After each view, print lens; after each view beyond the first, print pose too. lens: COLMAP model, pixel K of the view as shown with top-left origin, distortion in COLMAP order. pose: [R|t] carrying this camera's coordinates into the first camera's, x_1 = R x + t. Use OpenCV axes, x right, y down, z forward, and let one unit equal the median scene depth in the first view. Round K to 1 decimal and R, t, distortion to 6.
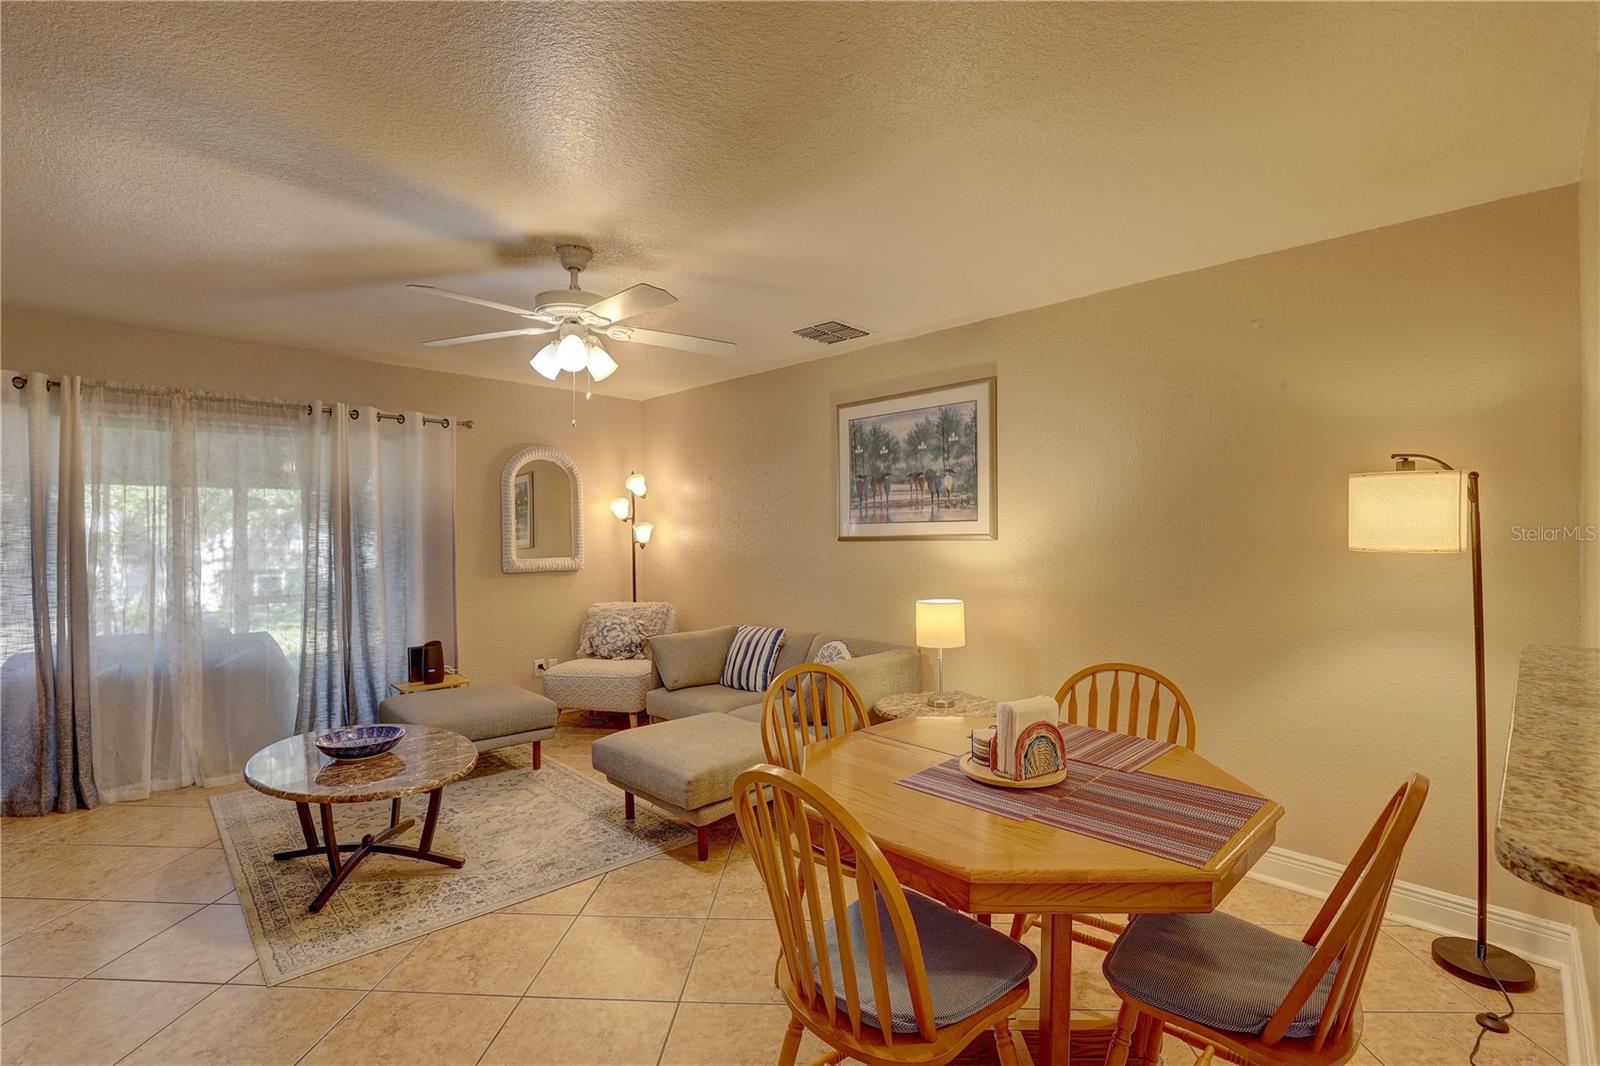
lens RADIAL K [[731.1, 0, 808.5], [0, 731.1, 538.0], [0, 0, 1]] dist [-0.039306, 0.008404]
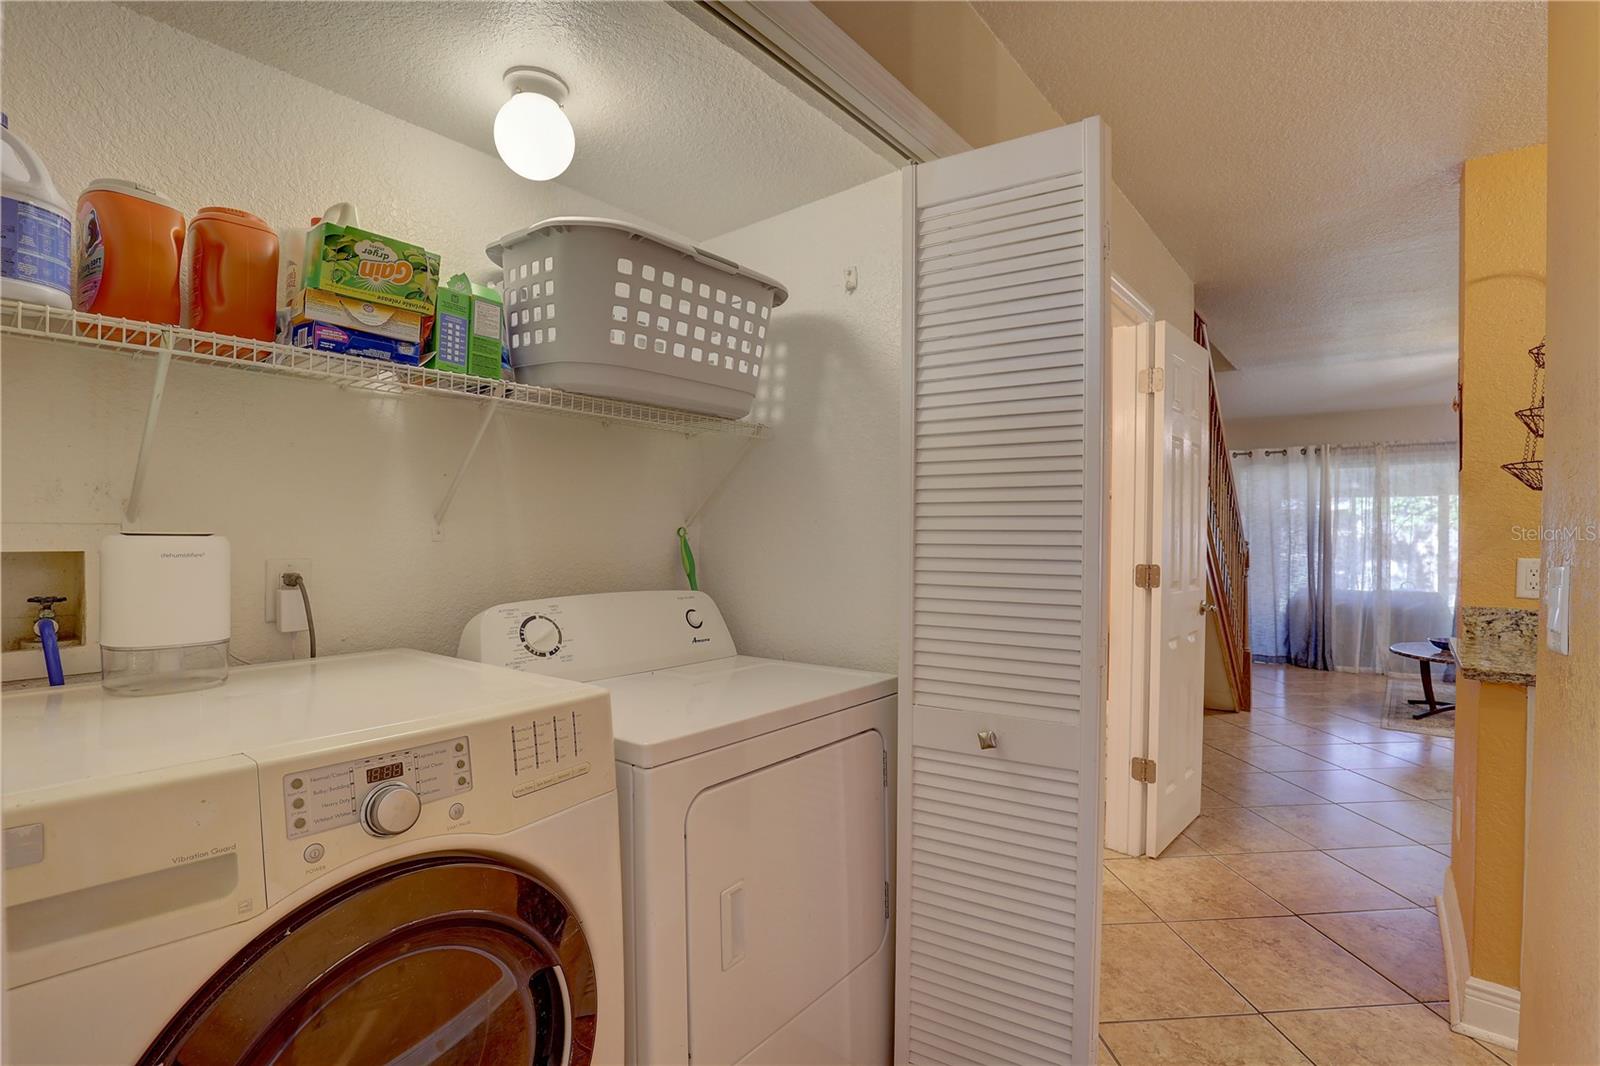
lens RADIAL K [[731.1, 0, 808.5], [0, 731.1, 538.0], [0, 0, 1]] dist [-0.039306, 0.008404]
pose [[0.109754, 0.006723, -0.993936, 0.677099], [-0.013029, 0.999901, 0.005325, 0.029951], [0.993873, 0.012365, 0.109830, -0.555007]]
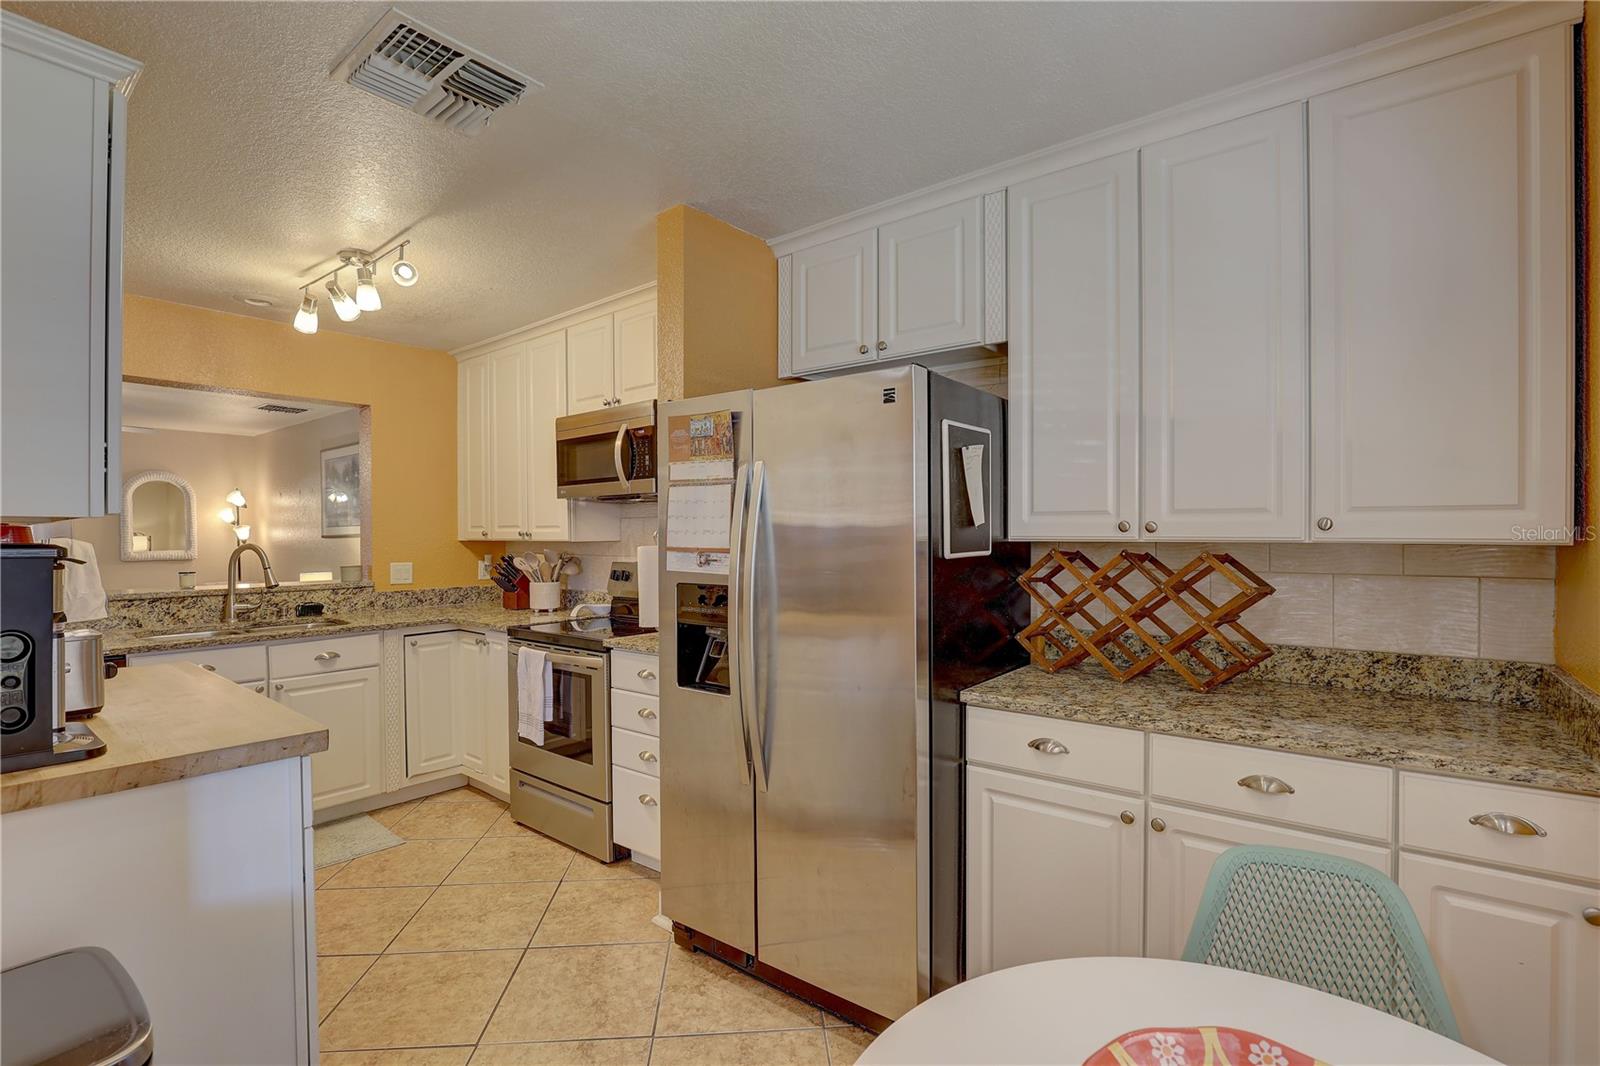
lens RADIAL K [[731.1, 0, 808.5], [0, 731.1, 538.0], [0, 0, 1]] dist [-0.039306, 0.008404]
pose [[0.992828, -0.002597, 0.119527, 0.993639], [0.002255, 0.999993, 0.002998, 0.002290], [-0.119534, -0.002707, 0.992826, -0.717234]]
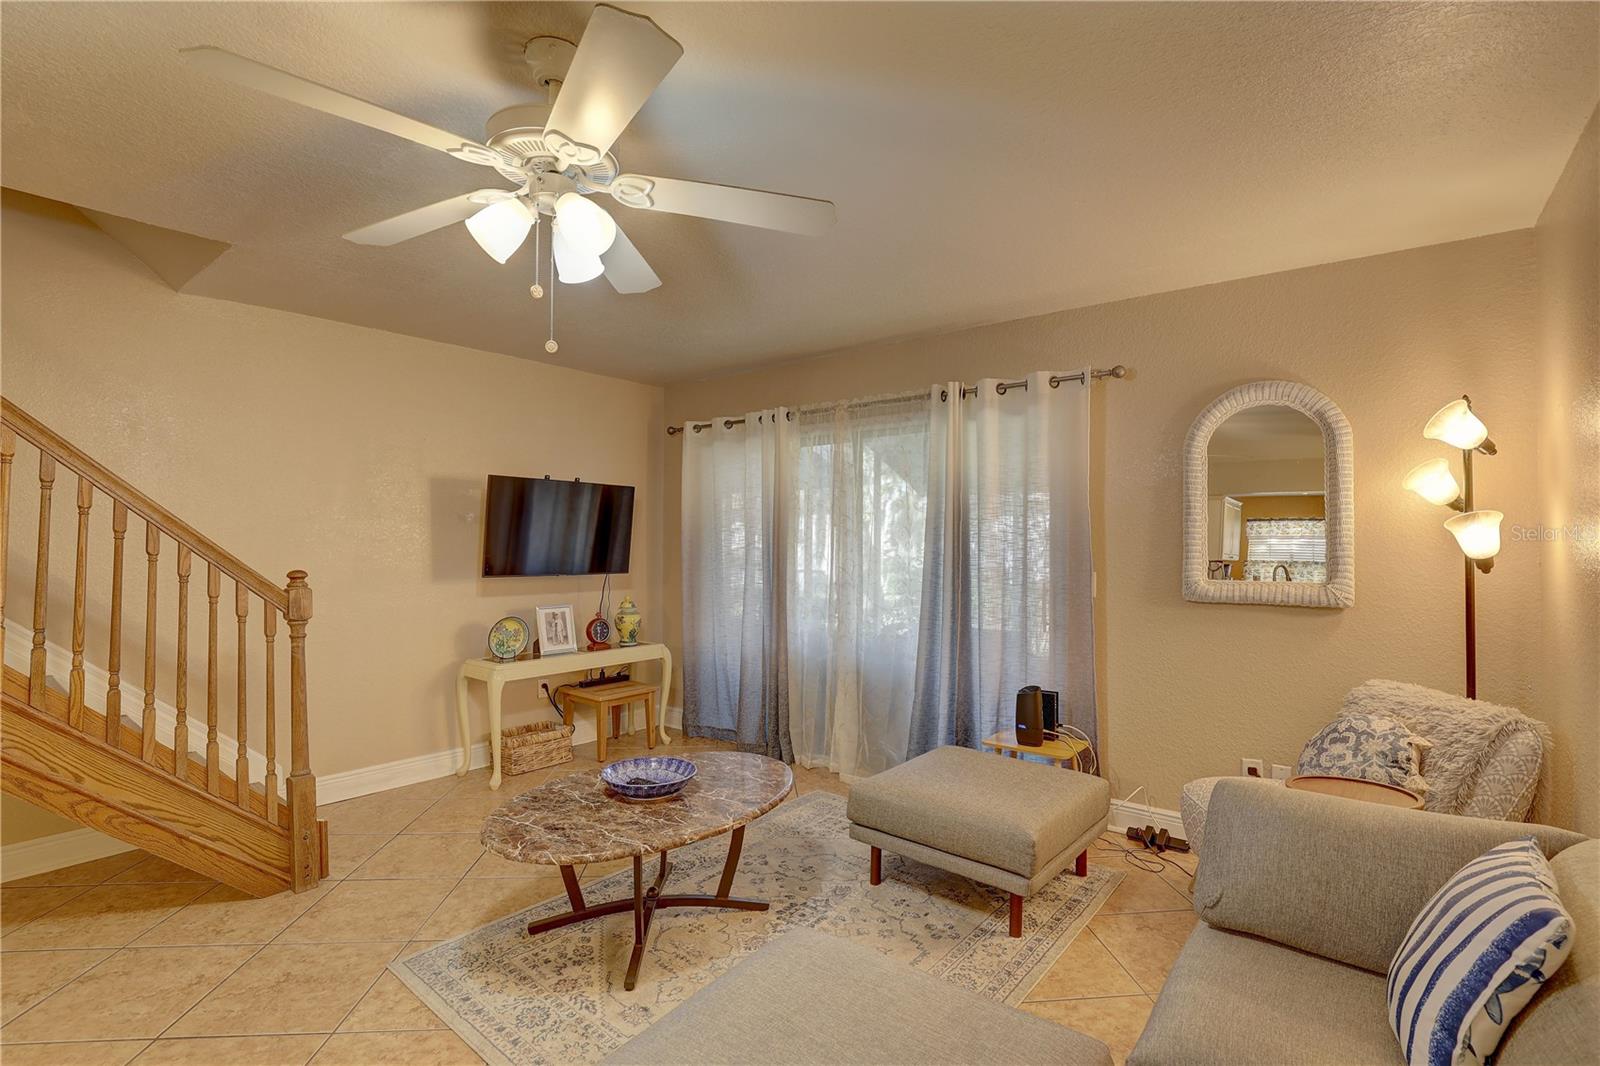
lens RADIAL K [[731.1, 0, 808.5], [0, 731.1, 538.0], [0, 0, 1]] dist [-0.039306, 0.008404]
pose [[0.120917, 0.003547, -0.992656, 0.199193], [-0.006397, 0.999976, 0.002794, -0.006064], [0.992642, 0.006012, 0.120937, 0.808132]]
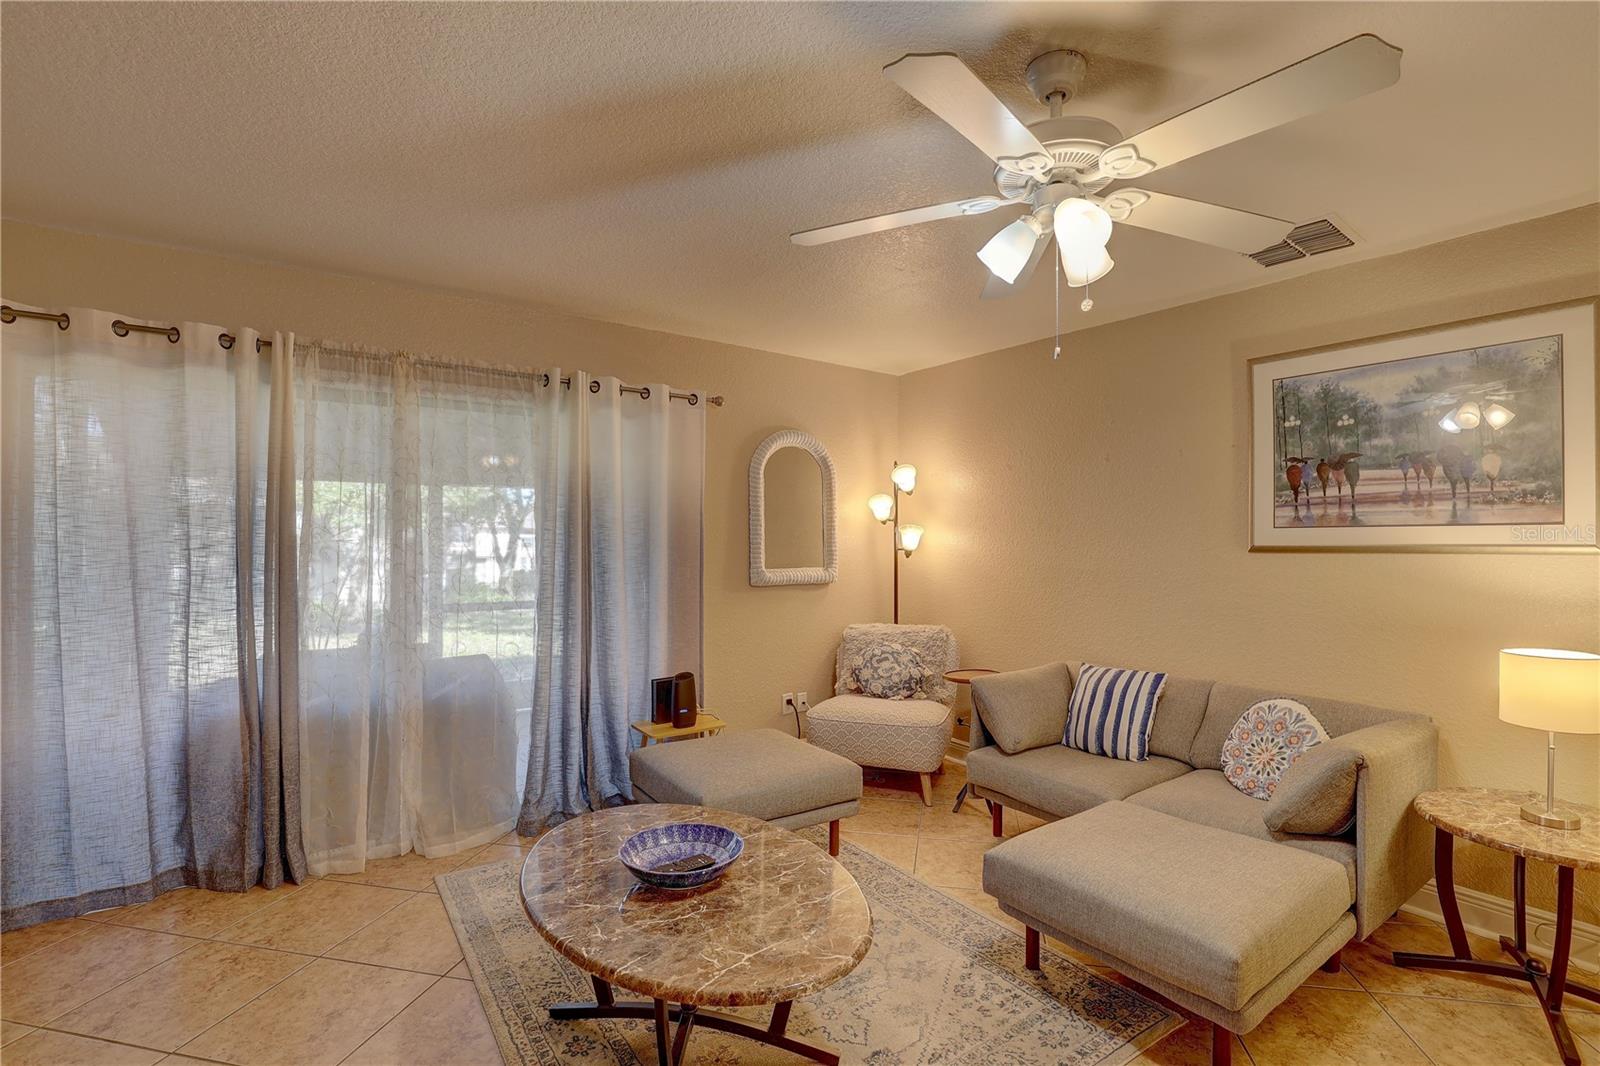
lens RADIAL K [[731.1, 0, 808.5], [0, 731.1, 538.0], [0, 0, 1]] dist [-0.039306, 0.008404]
pose [[0.987708, 0.008191, -0.156098, -0.305792], [-0.009279, 0.999937, -0.006245, -0.001137], [0.156037, 0.007617, 0.987722, 0.274374]]
